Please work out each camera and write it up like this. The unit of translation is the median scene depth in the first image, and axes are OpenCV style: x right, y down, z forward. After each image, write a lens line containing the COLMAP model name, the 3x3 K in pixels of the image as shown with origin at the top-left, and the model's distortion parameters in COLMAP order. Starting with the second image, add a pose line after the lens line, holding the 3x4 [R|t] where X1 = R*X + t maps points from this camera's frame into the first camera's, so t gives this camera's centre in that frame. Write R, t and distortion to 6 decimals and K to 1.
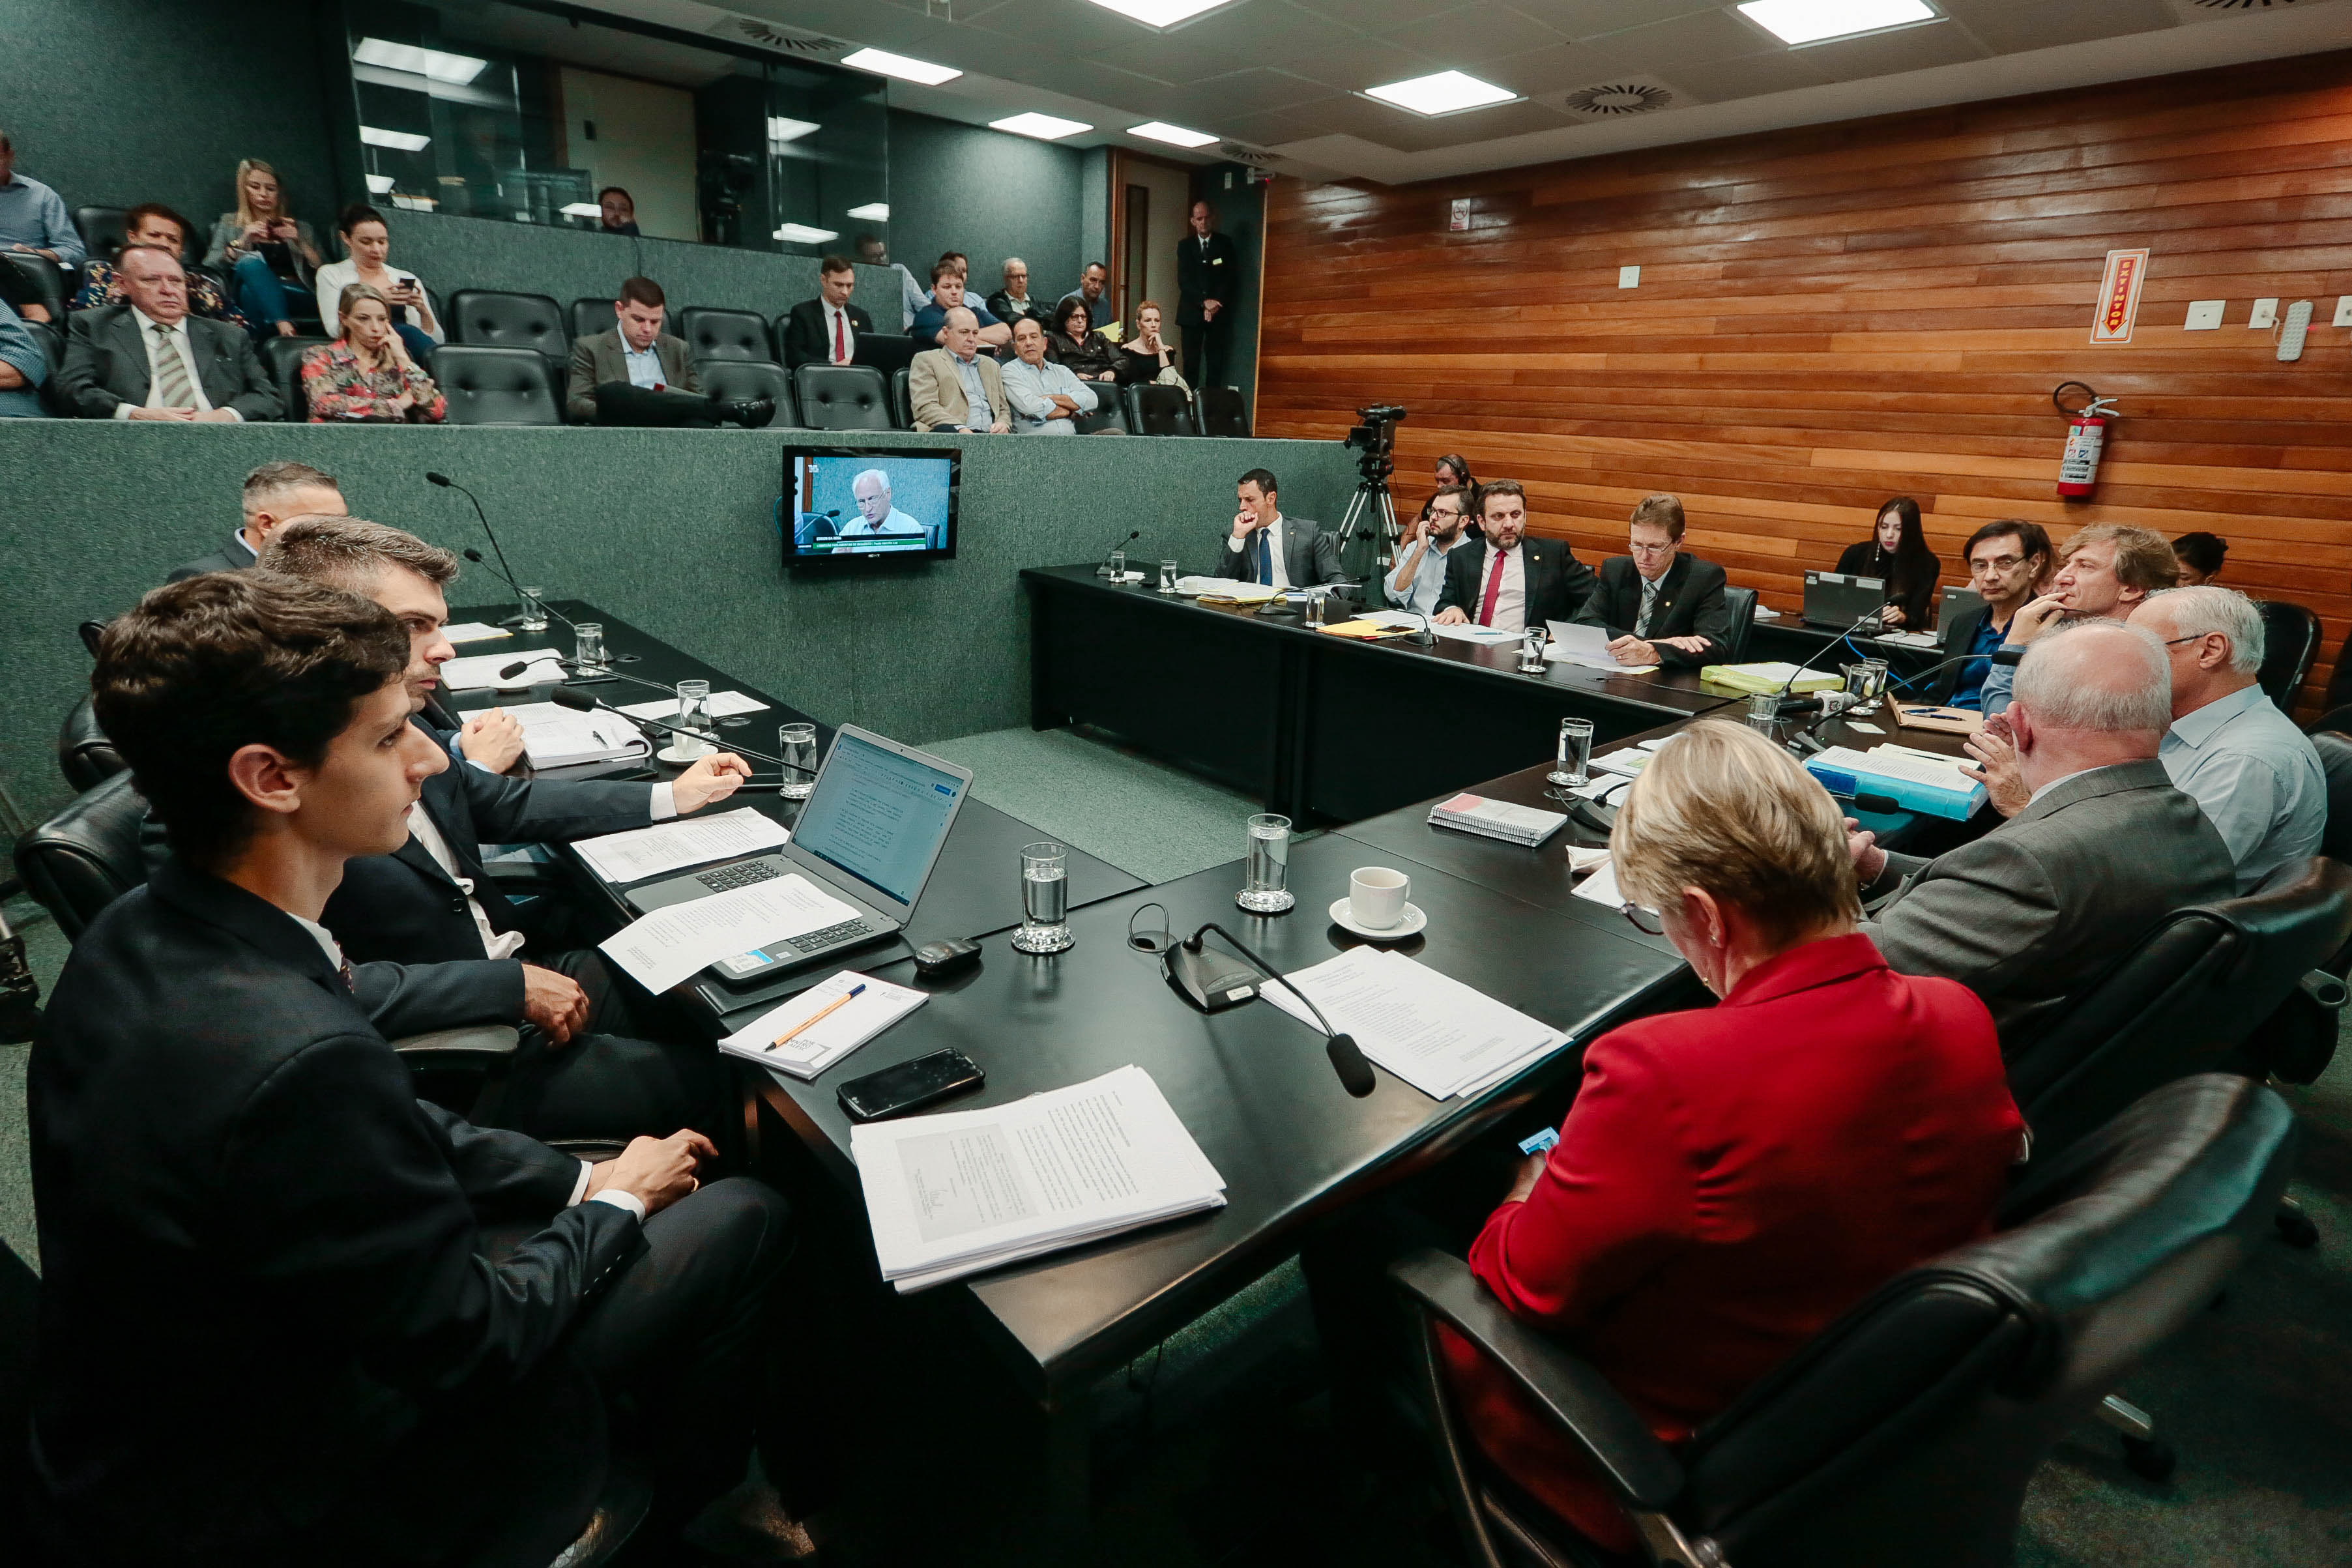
lens RADIAL K [[1089.5, 0, 1146.0], [0, 1089.5, 779.7], [0, 0, 1]] dist [-0.001286, 0.000832]
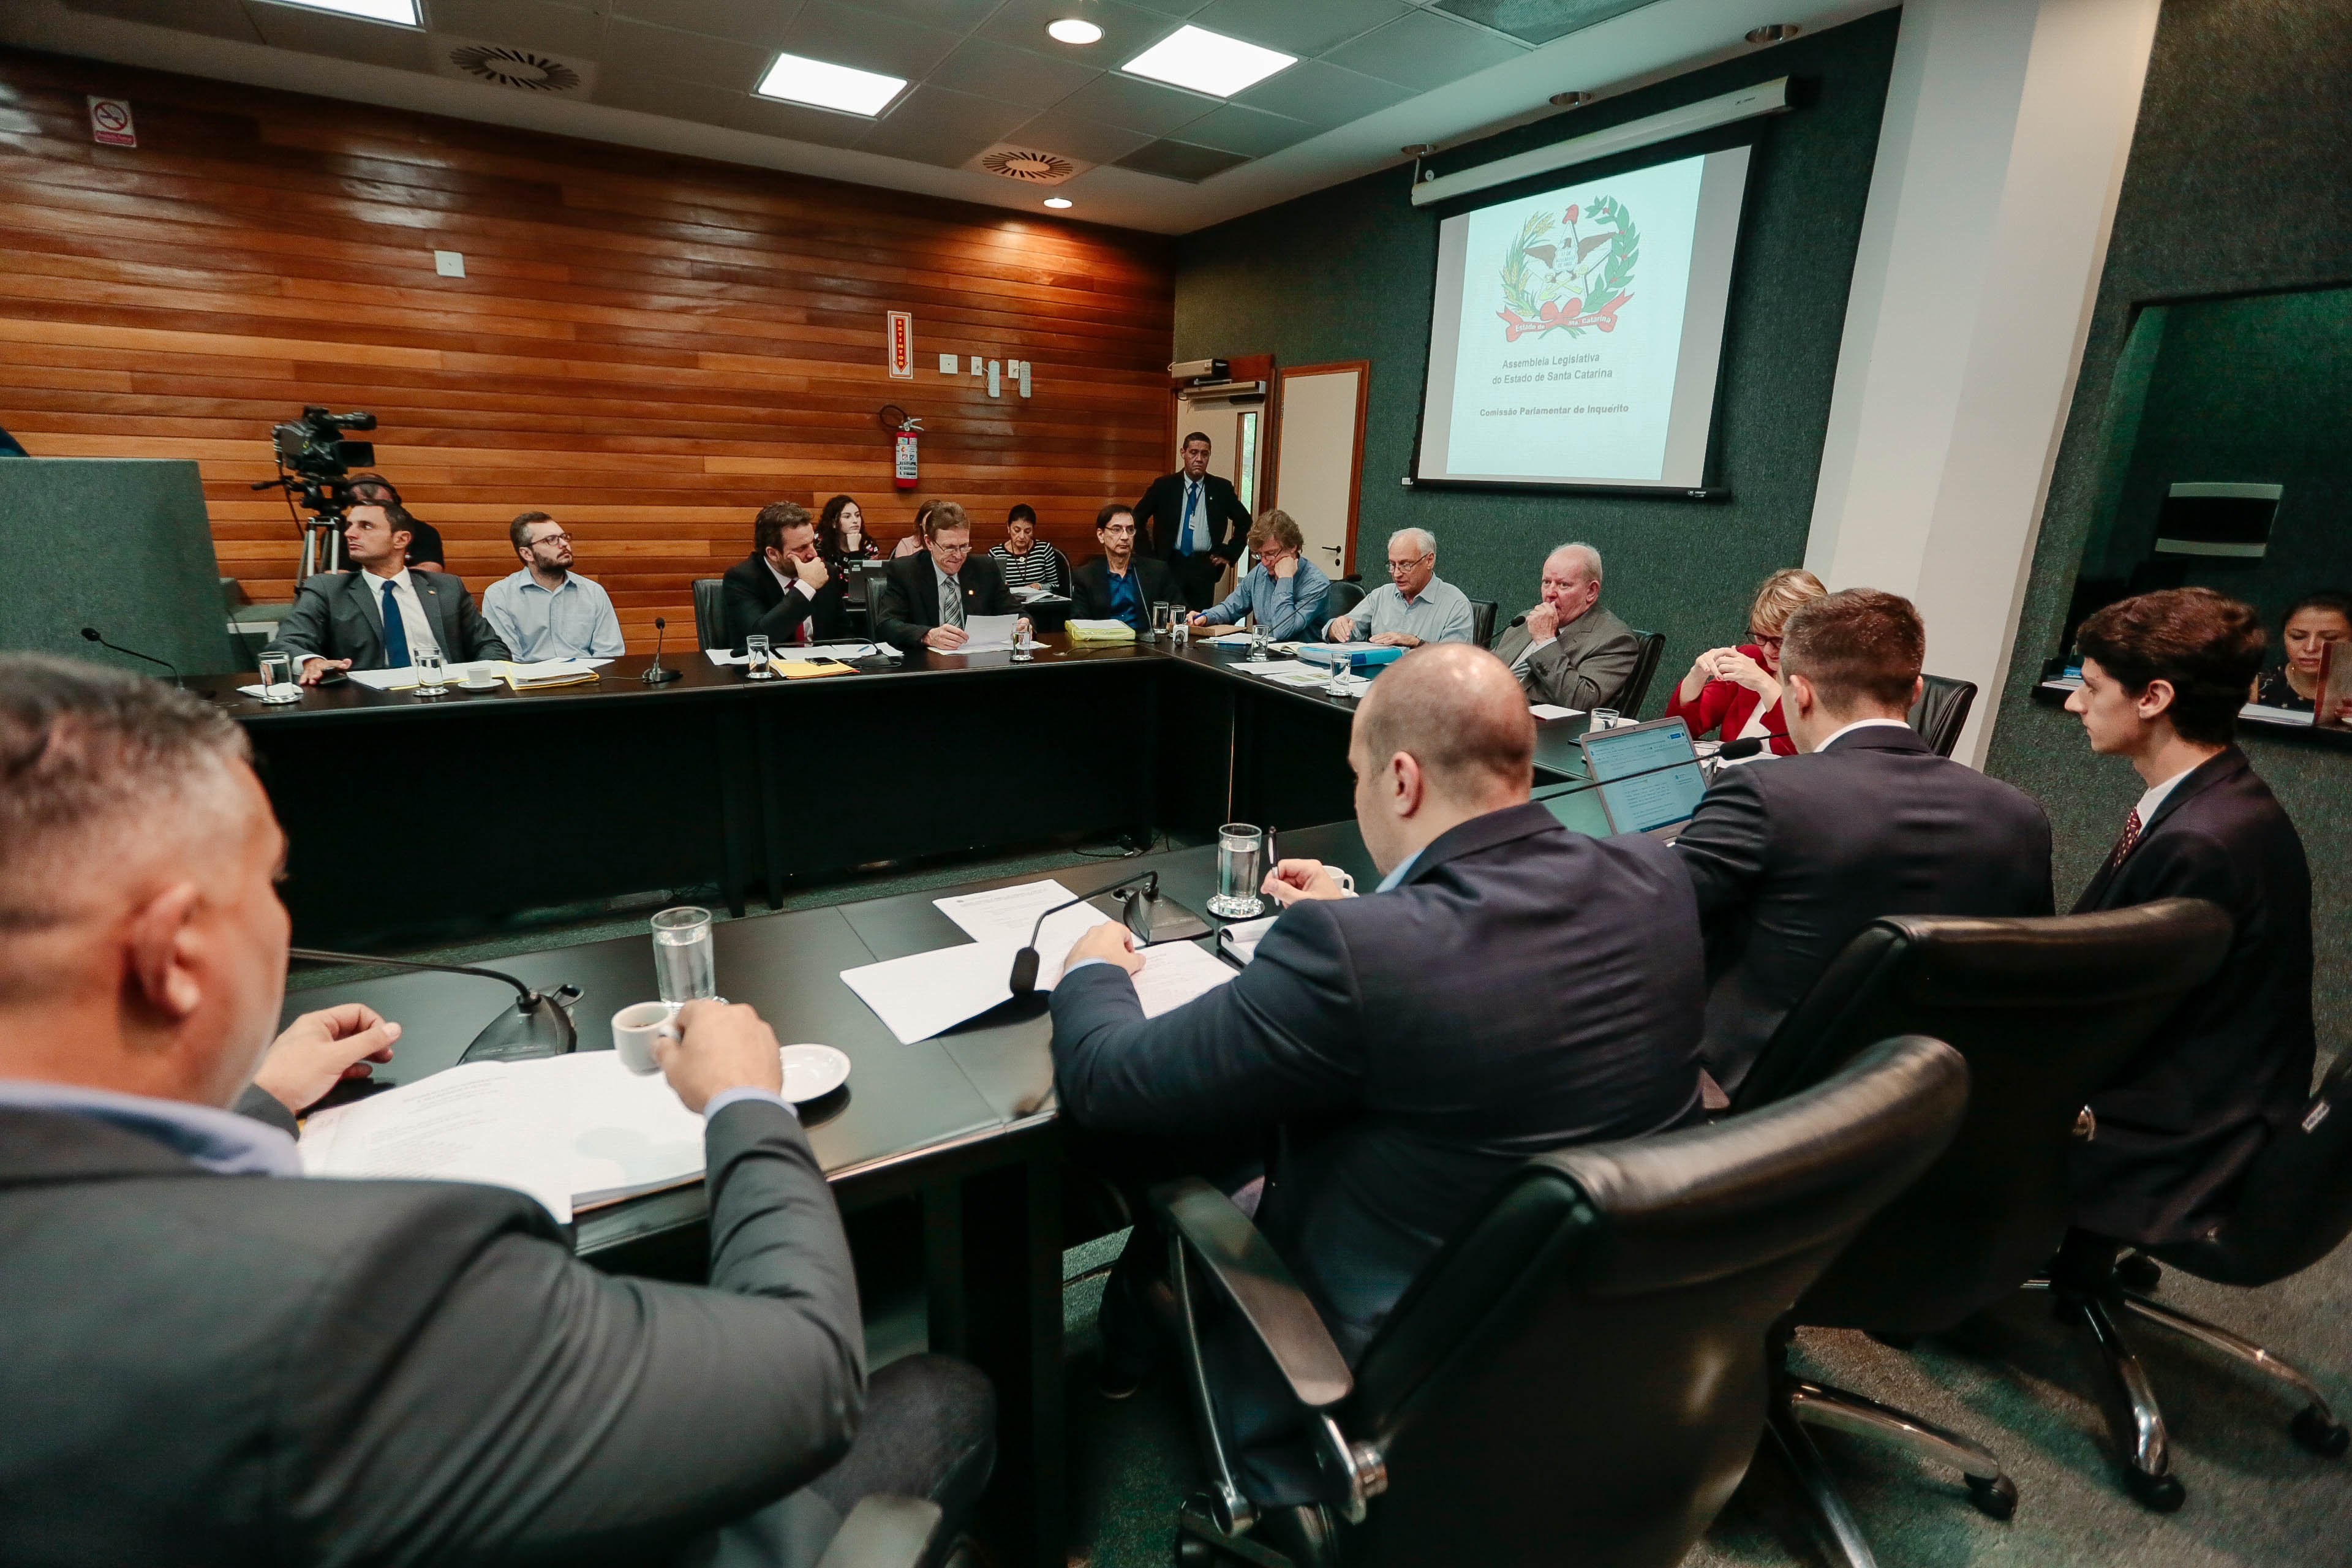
lens RADIAL K [[1089.5, 0, 1146.0], [0, 1089.5, 779.7], [0, 0, 1]] dist [-0.001286, 0.000832]
pose [[0.184810, -0.301935, 0.935244, -0.477732], [0.292153, 0.925494, 0.241056, -0.158410], [-0.938345, 0.228685, 0.259252, 0.430937]]
